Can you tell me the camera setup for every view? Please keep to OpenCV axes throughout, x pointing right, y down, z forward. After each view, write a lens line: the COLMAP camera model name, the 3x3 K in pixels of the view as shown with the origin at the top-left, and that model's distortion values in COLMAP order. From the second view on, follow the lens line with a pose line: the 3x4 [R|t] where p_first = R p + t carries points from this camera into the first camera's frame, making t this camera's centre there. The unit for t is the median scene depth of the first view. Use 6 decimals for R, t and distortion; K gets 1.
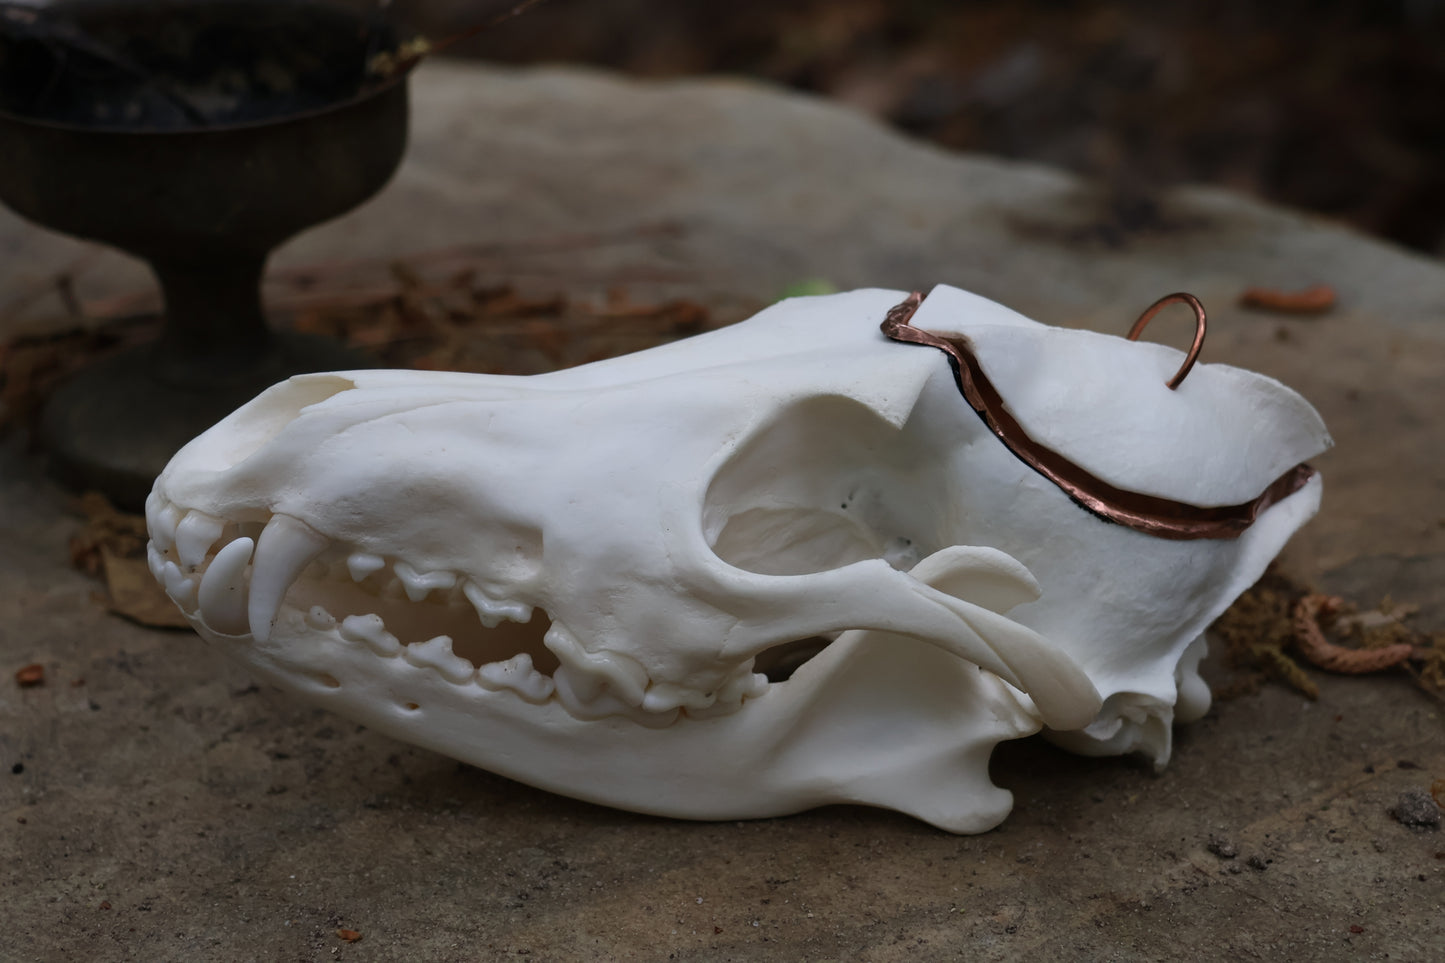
lens RADIAL K [[2713.9, 0, 702.6], [0, 2713.9, 486.9], [0, 0, 1]] dist [0.147931, 0.396875]
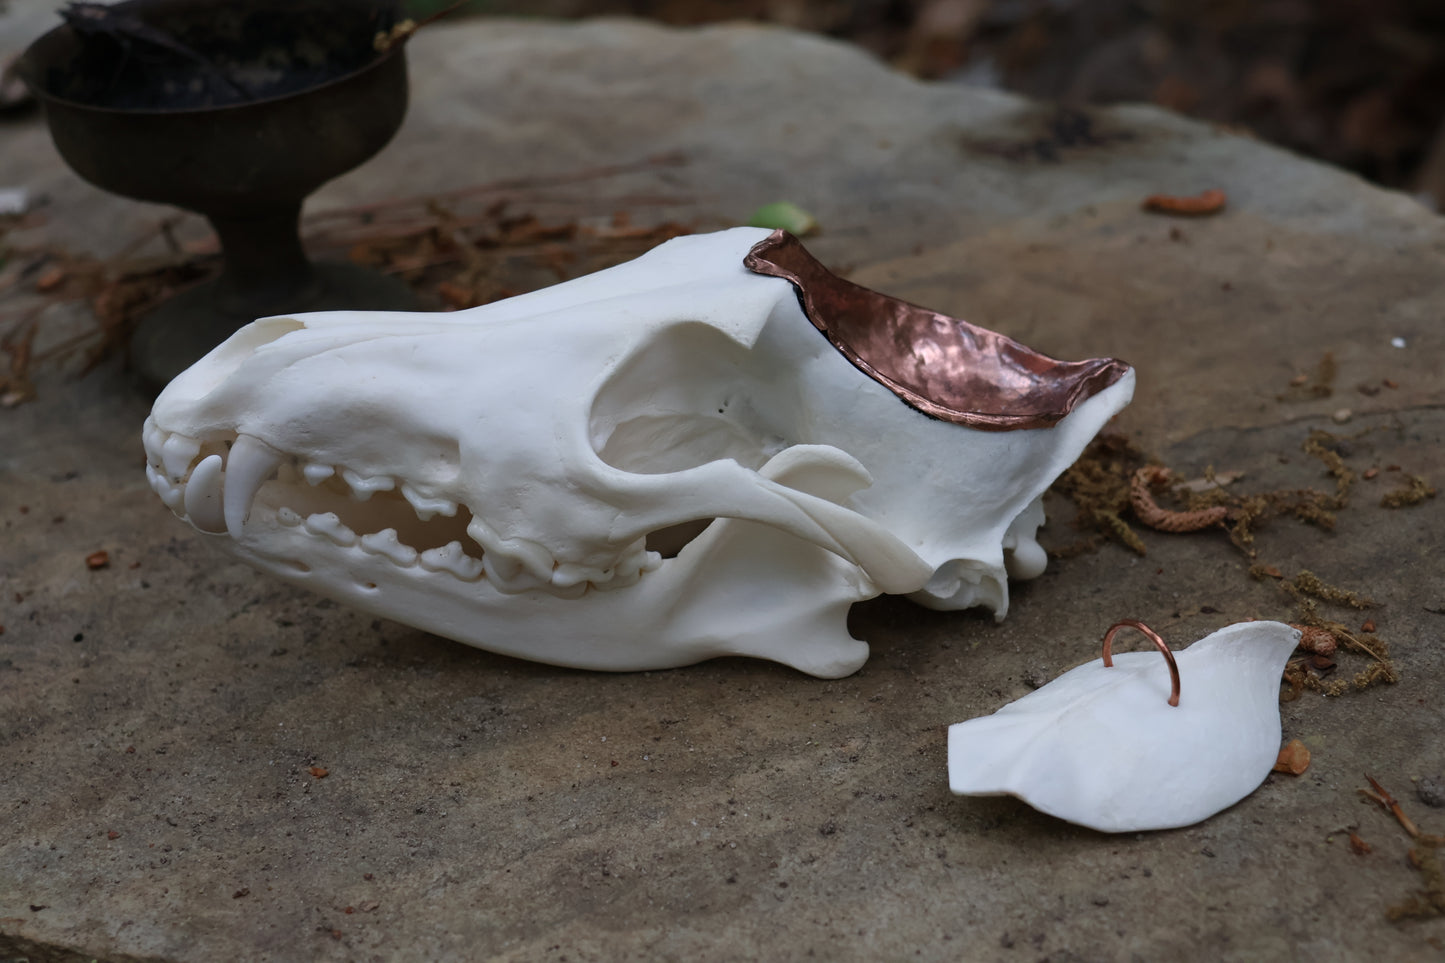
lens RADIAL K [[2293.4, 0, 718.6], [0, 2293.4, 484.1], [0, 0, 1]] dist [0.076641, 0.300554]
pose [[0.996169, -0.026241, -0.083421, 0.138503], [0.031614, 0.997465, 0.063756, -0.026109], [0.081537, -0.066149, 0.994473, -0.012367]]
